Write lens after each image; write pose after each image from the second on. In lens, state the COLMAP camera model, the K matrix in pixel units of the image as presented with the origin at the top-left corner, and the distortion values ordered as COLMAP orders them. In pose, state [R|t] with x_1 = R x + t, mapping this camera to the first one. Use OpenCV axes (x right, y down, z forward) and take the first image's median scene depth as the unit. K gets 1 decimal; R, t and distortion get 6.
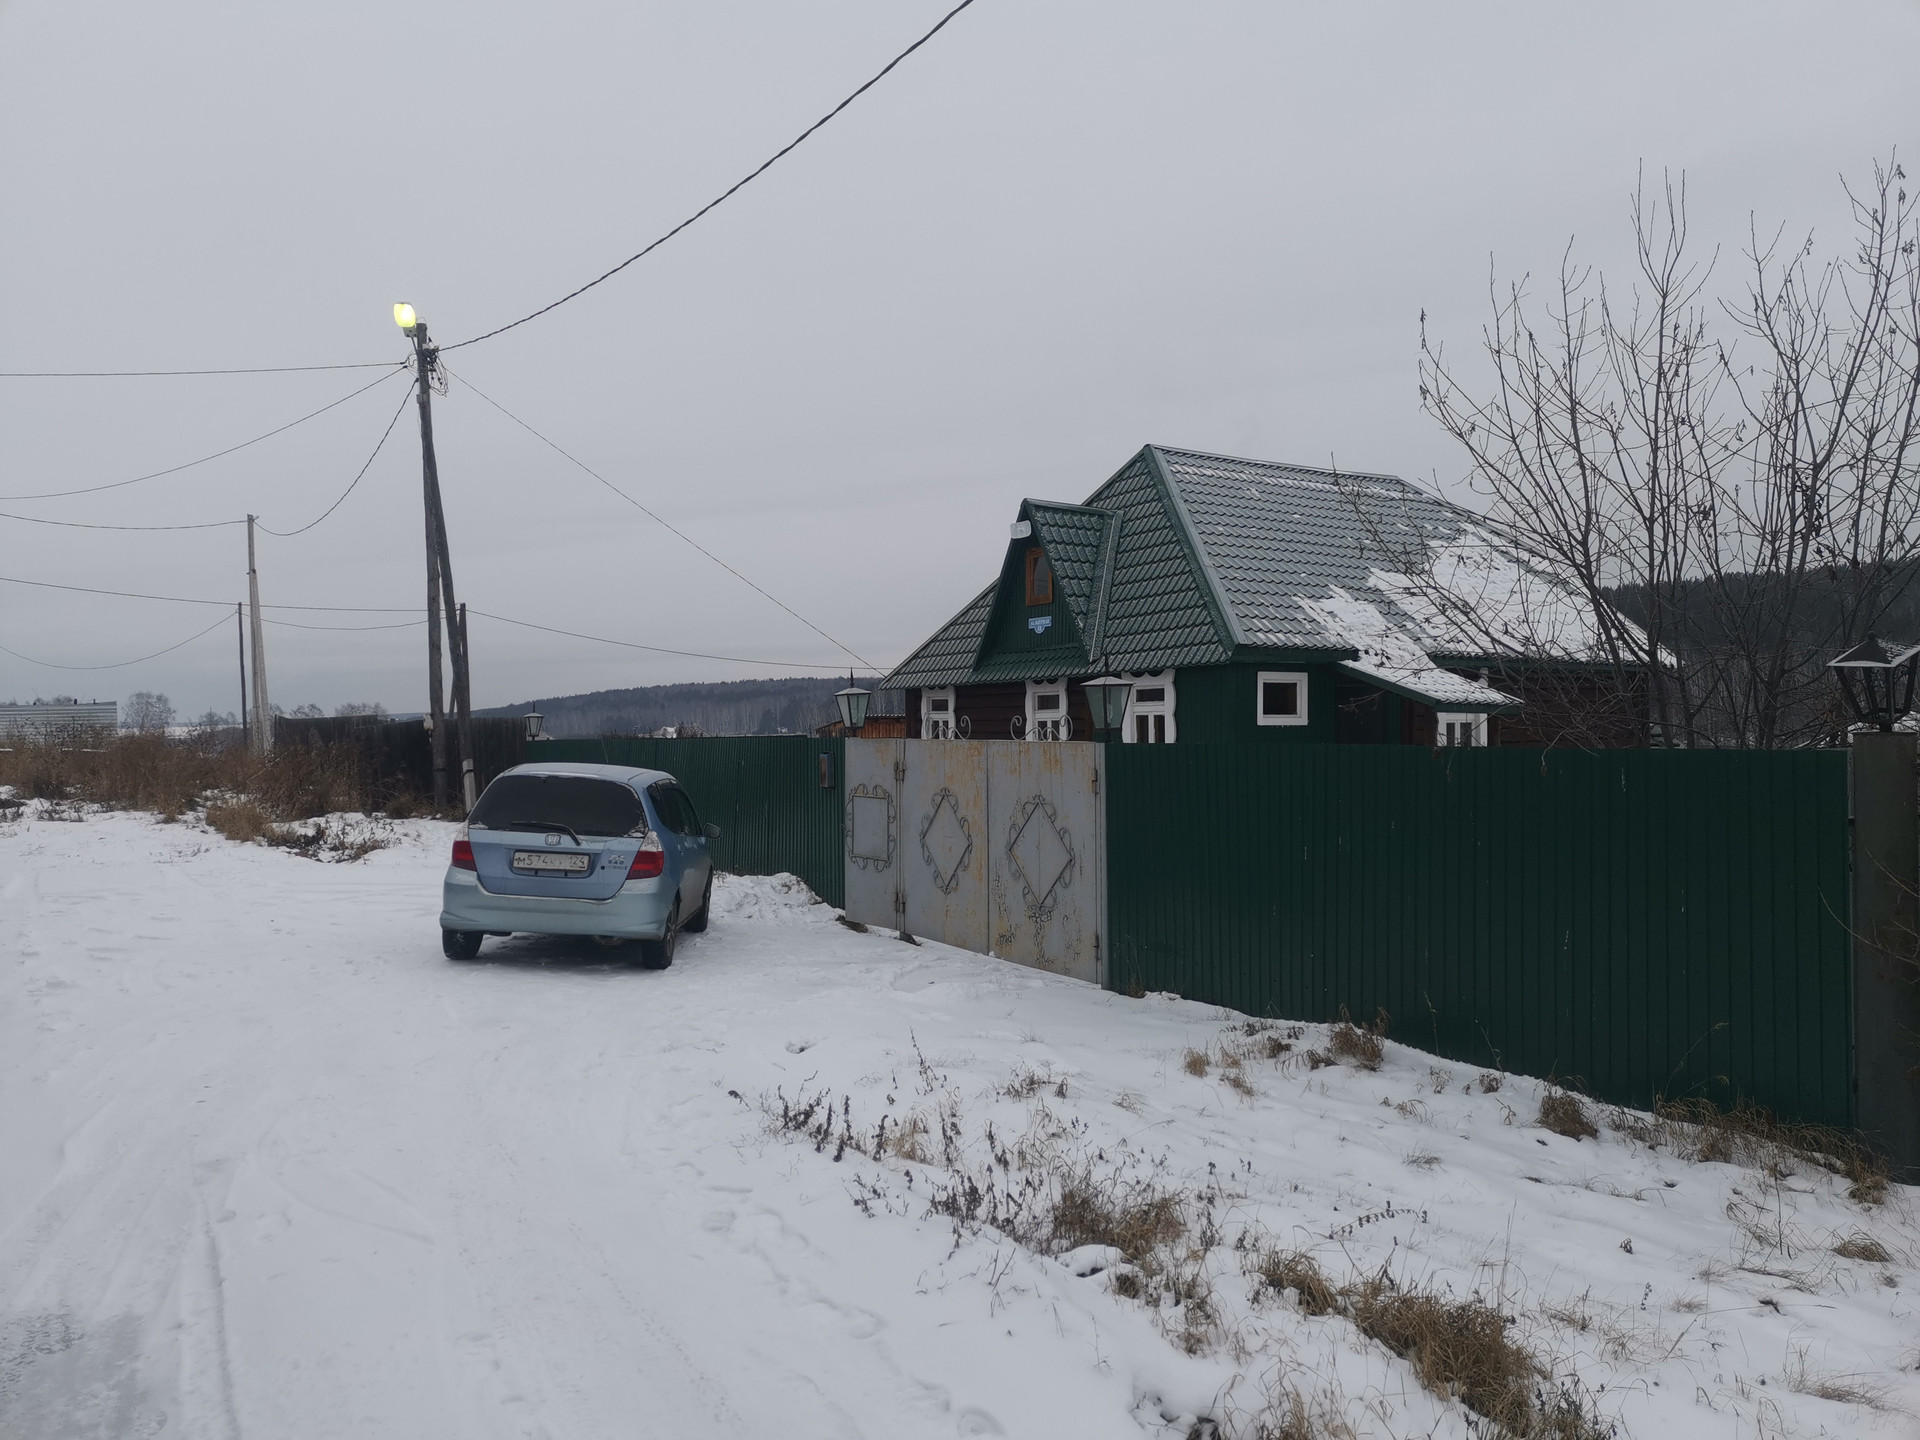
lens RADIAL K [[1426.0, 0, 960.0], [0, 1426.0, 720.0], [0, 0, 1]] dist [0.029217, -0.000085]
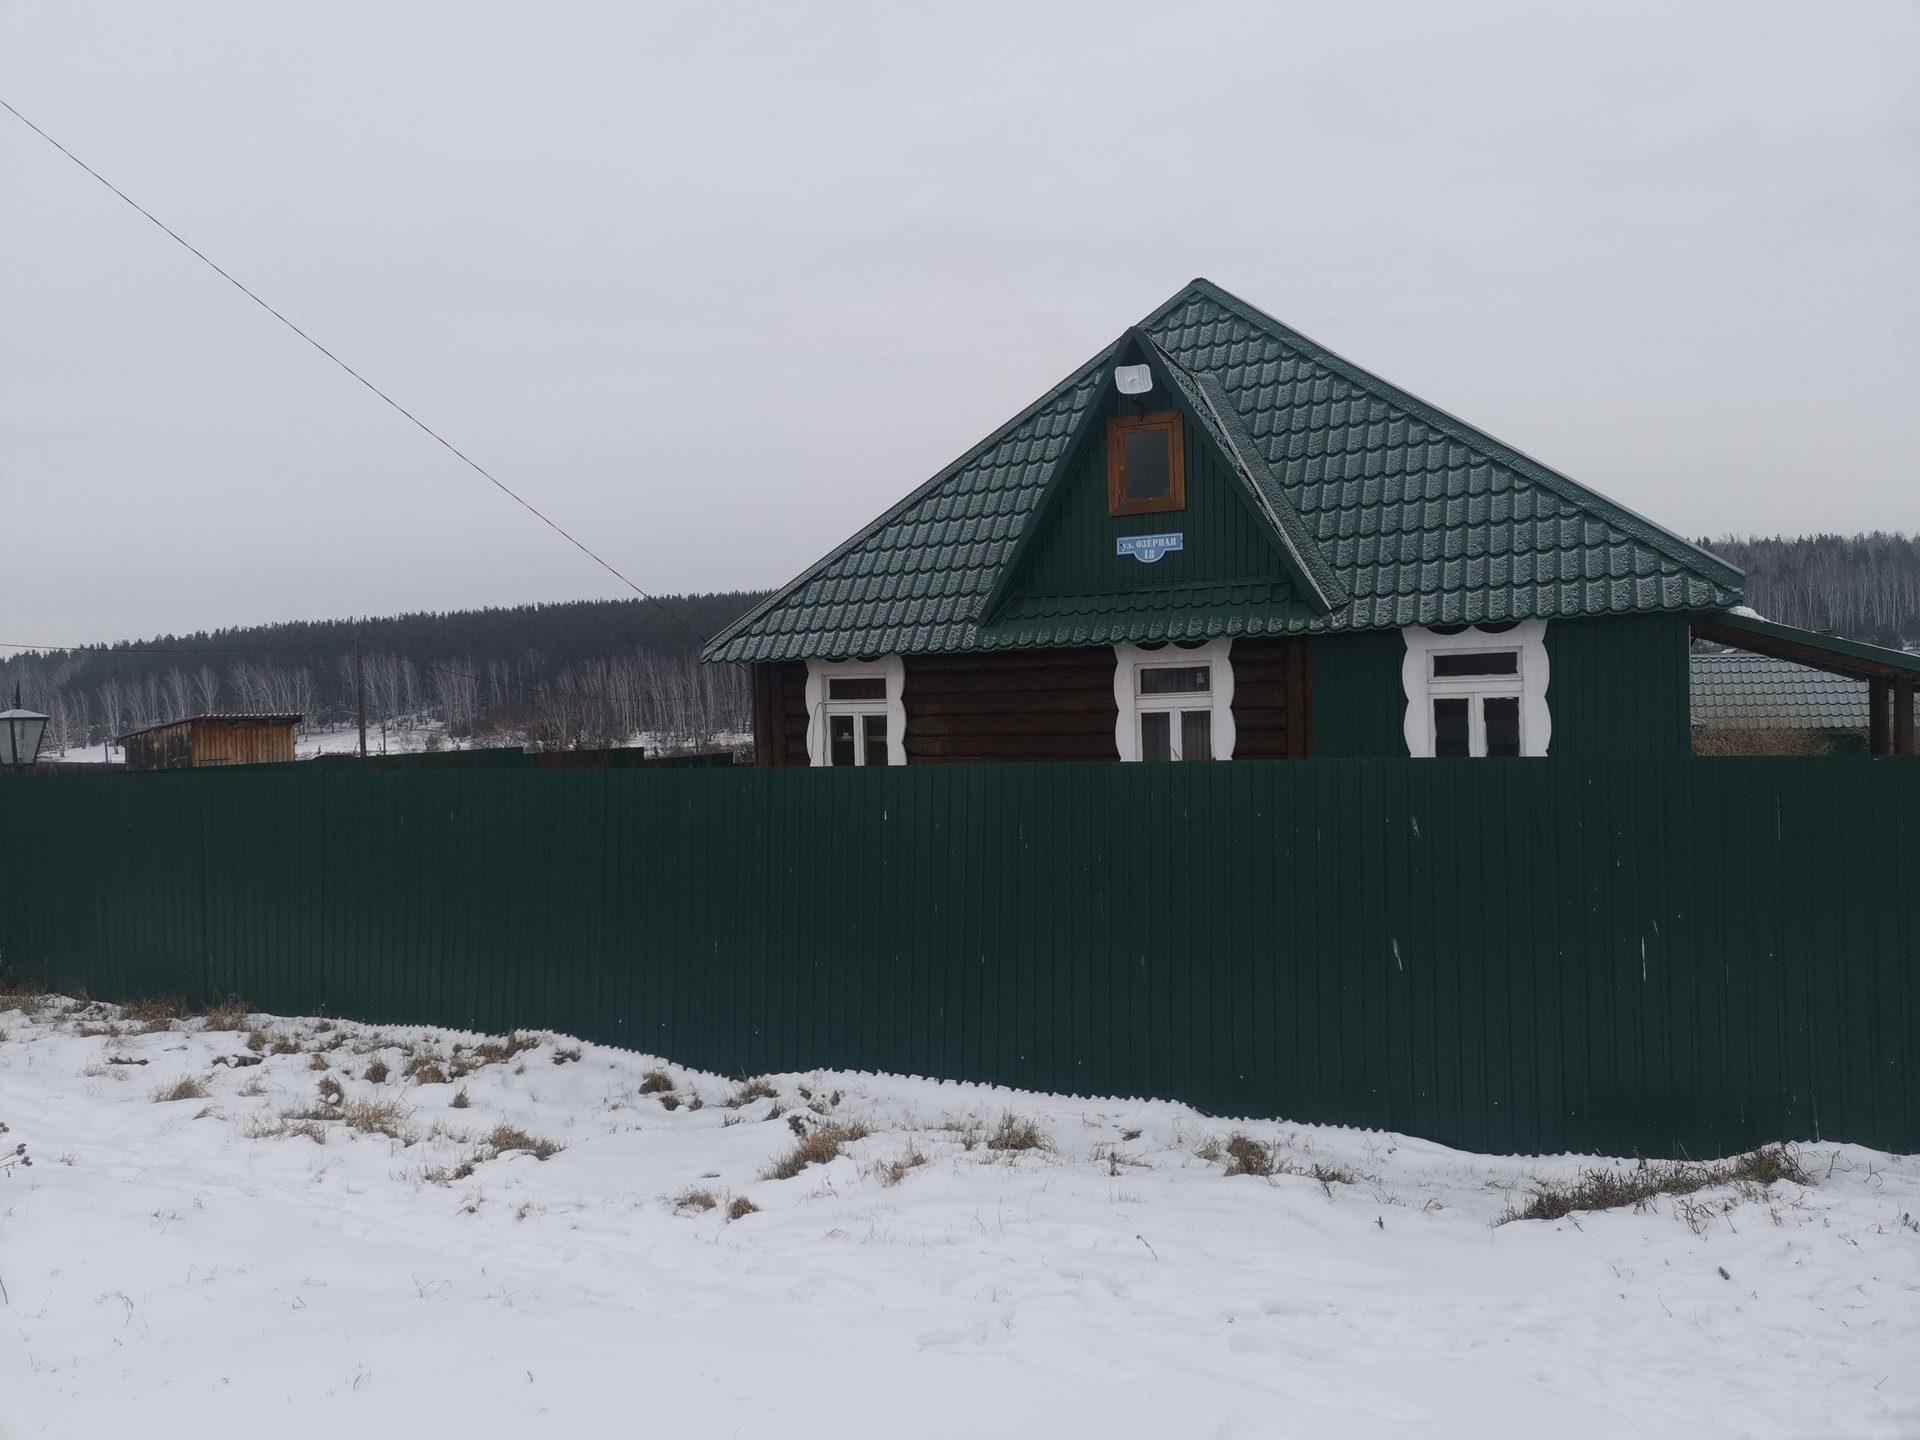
lens RADIAL K [[1426.0, 0, 960.0], [0, 1426.0, 720.0], [0, 0, 1]] dist [0.029217, -0.000085]
pose [[0.851457, 0.001865, 0.524421, -0.301654], [0.003958, 0.999942, -0.009983, 0.008917], [-0.524410, 0.010576, 0.851400, 0.516614]]
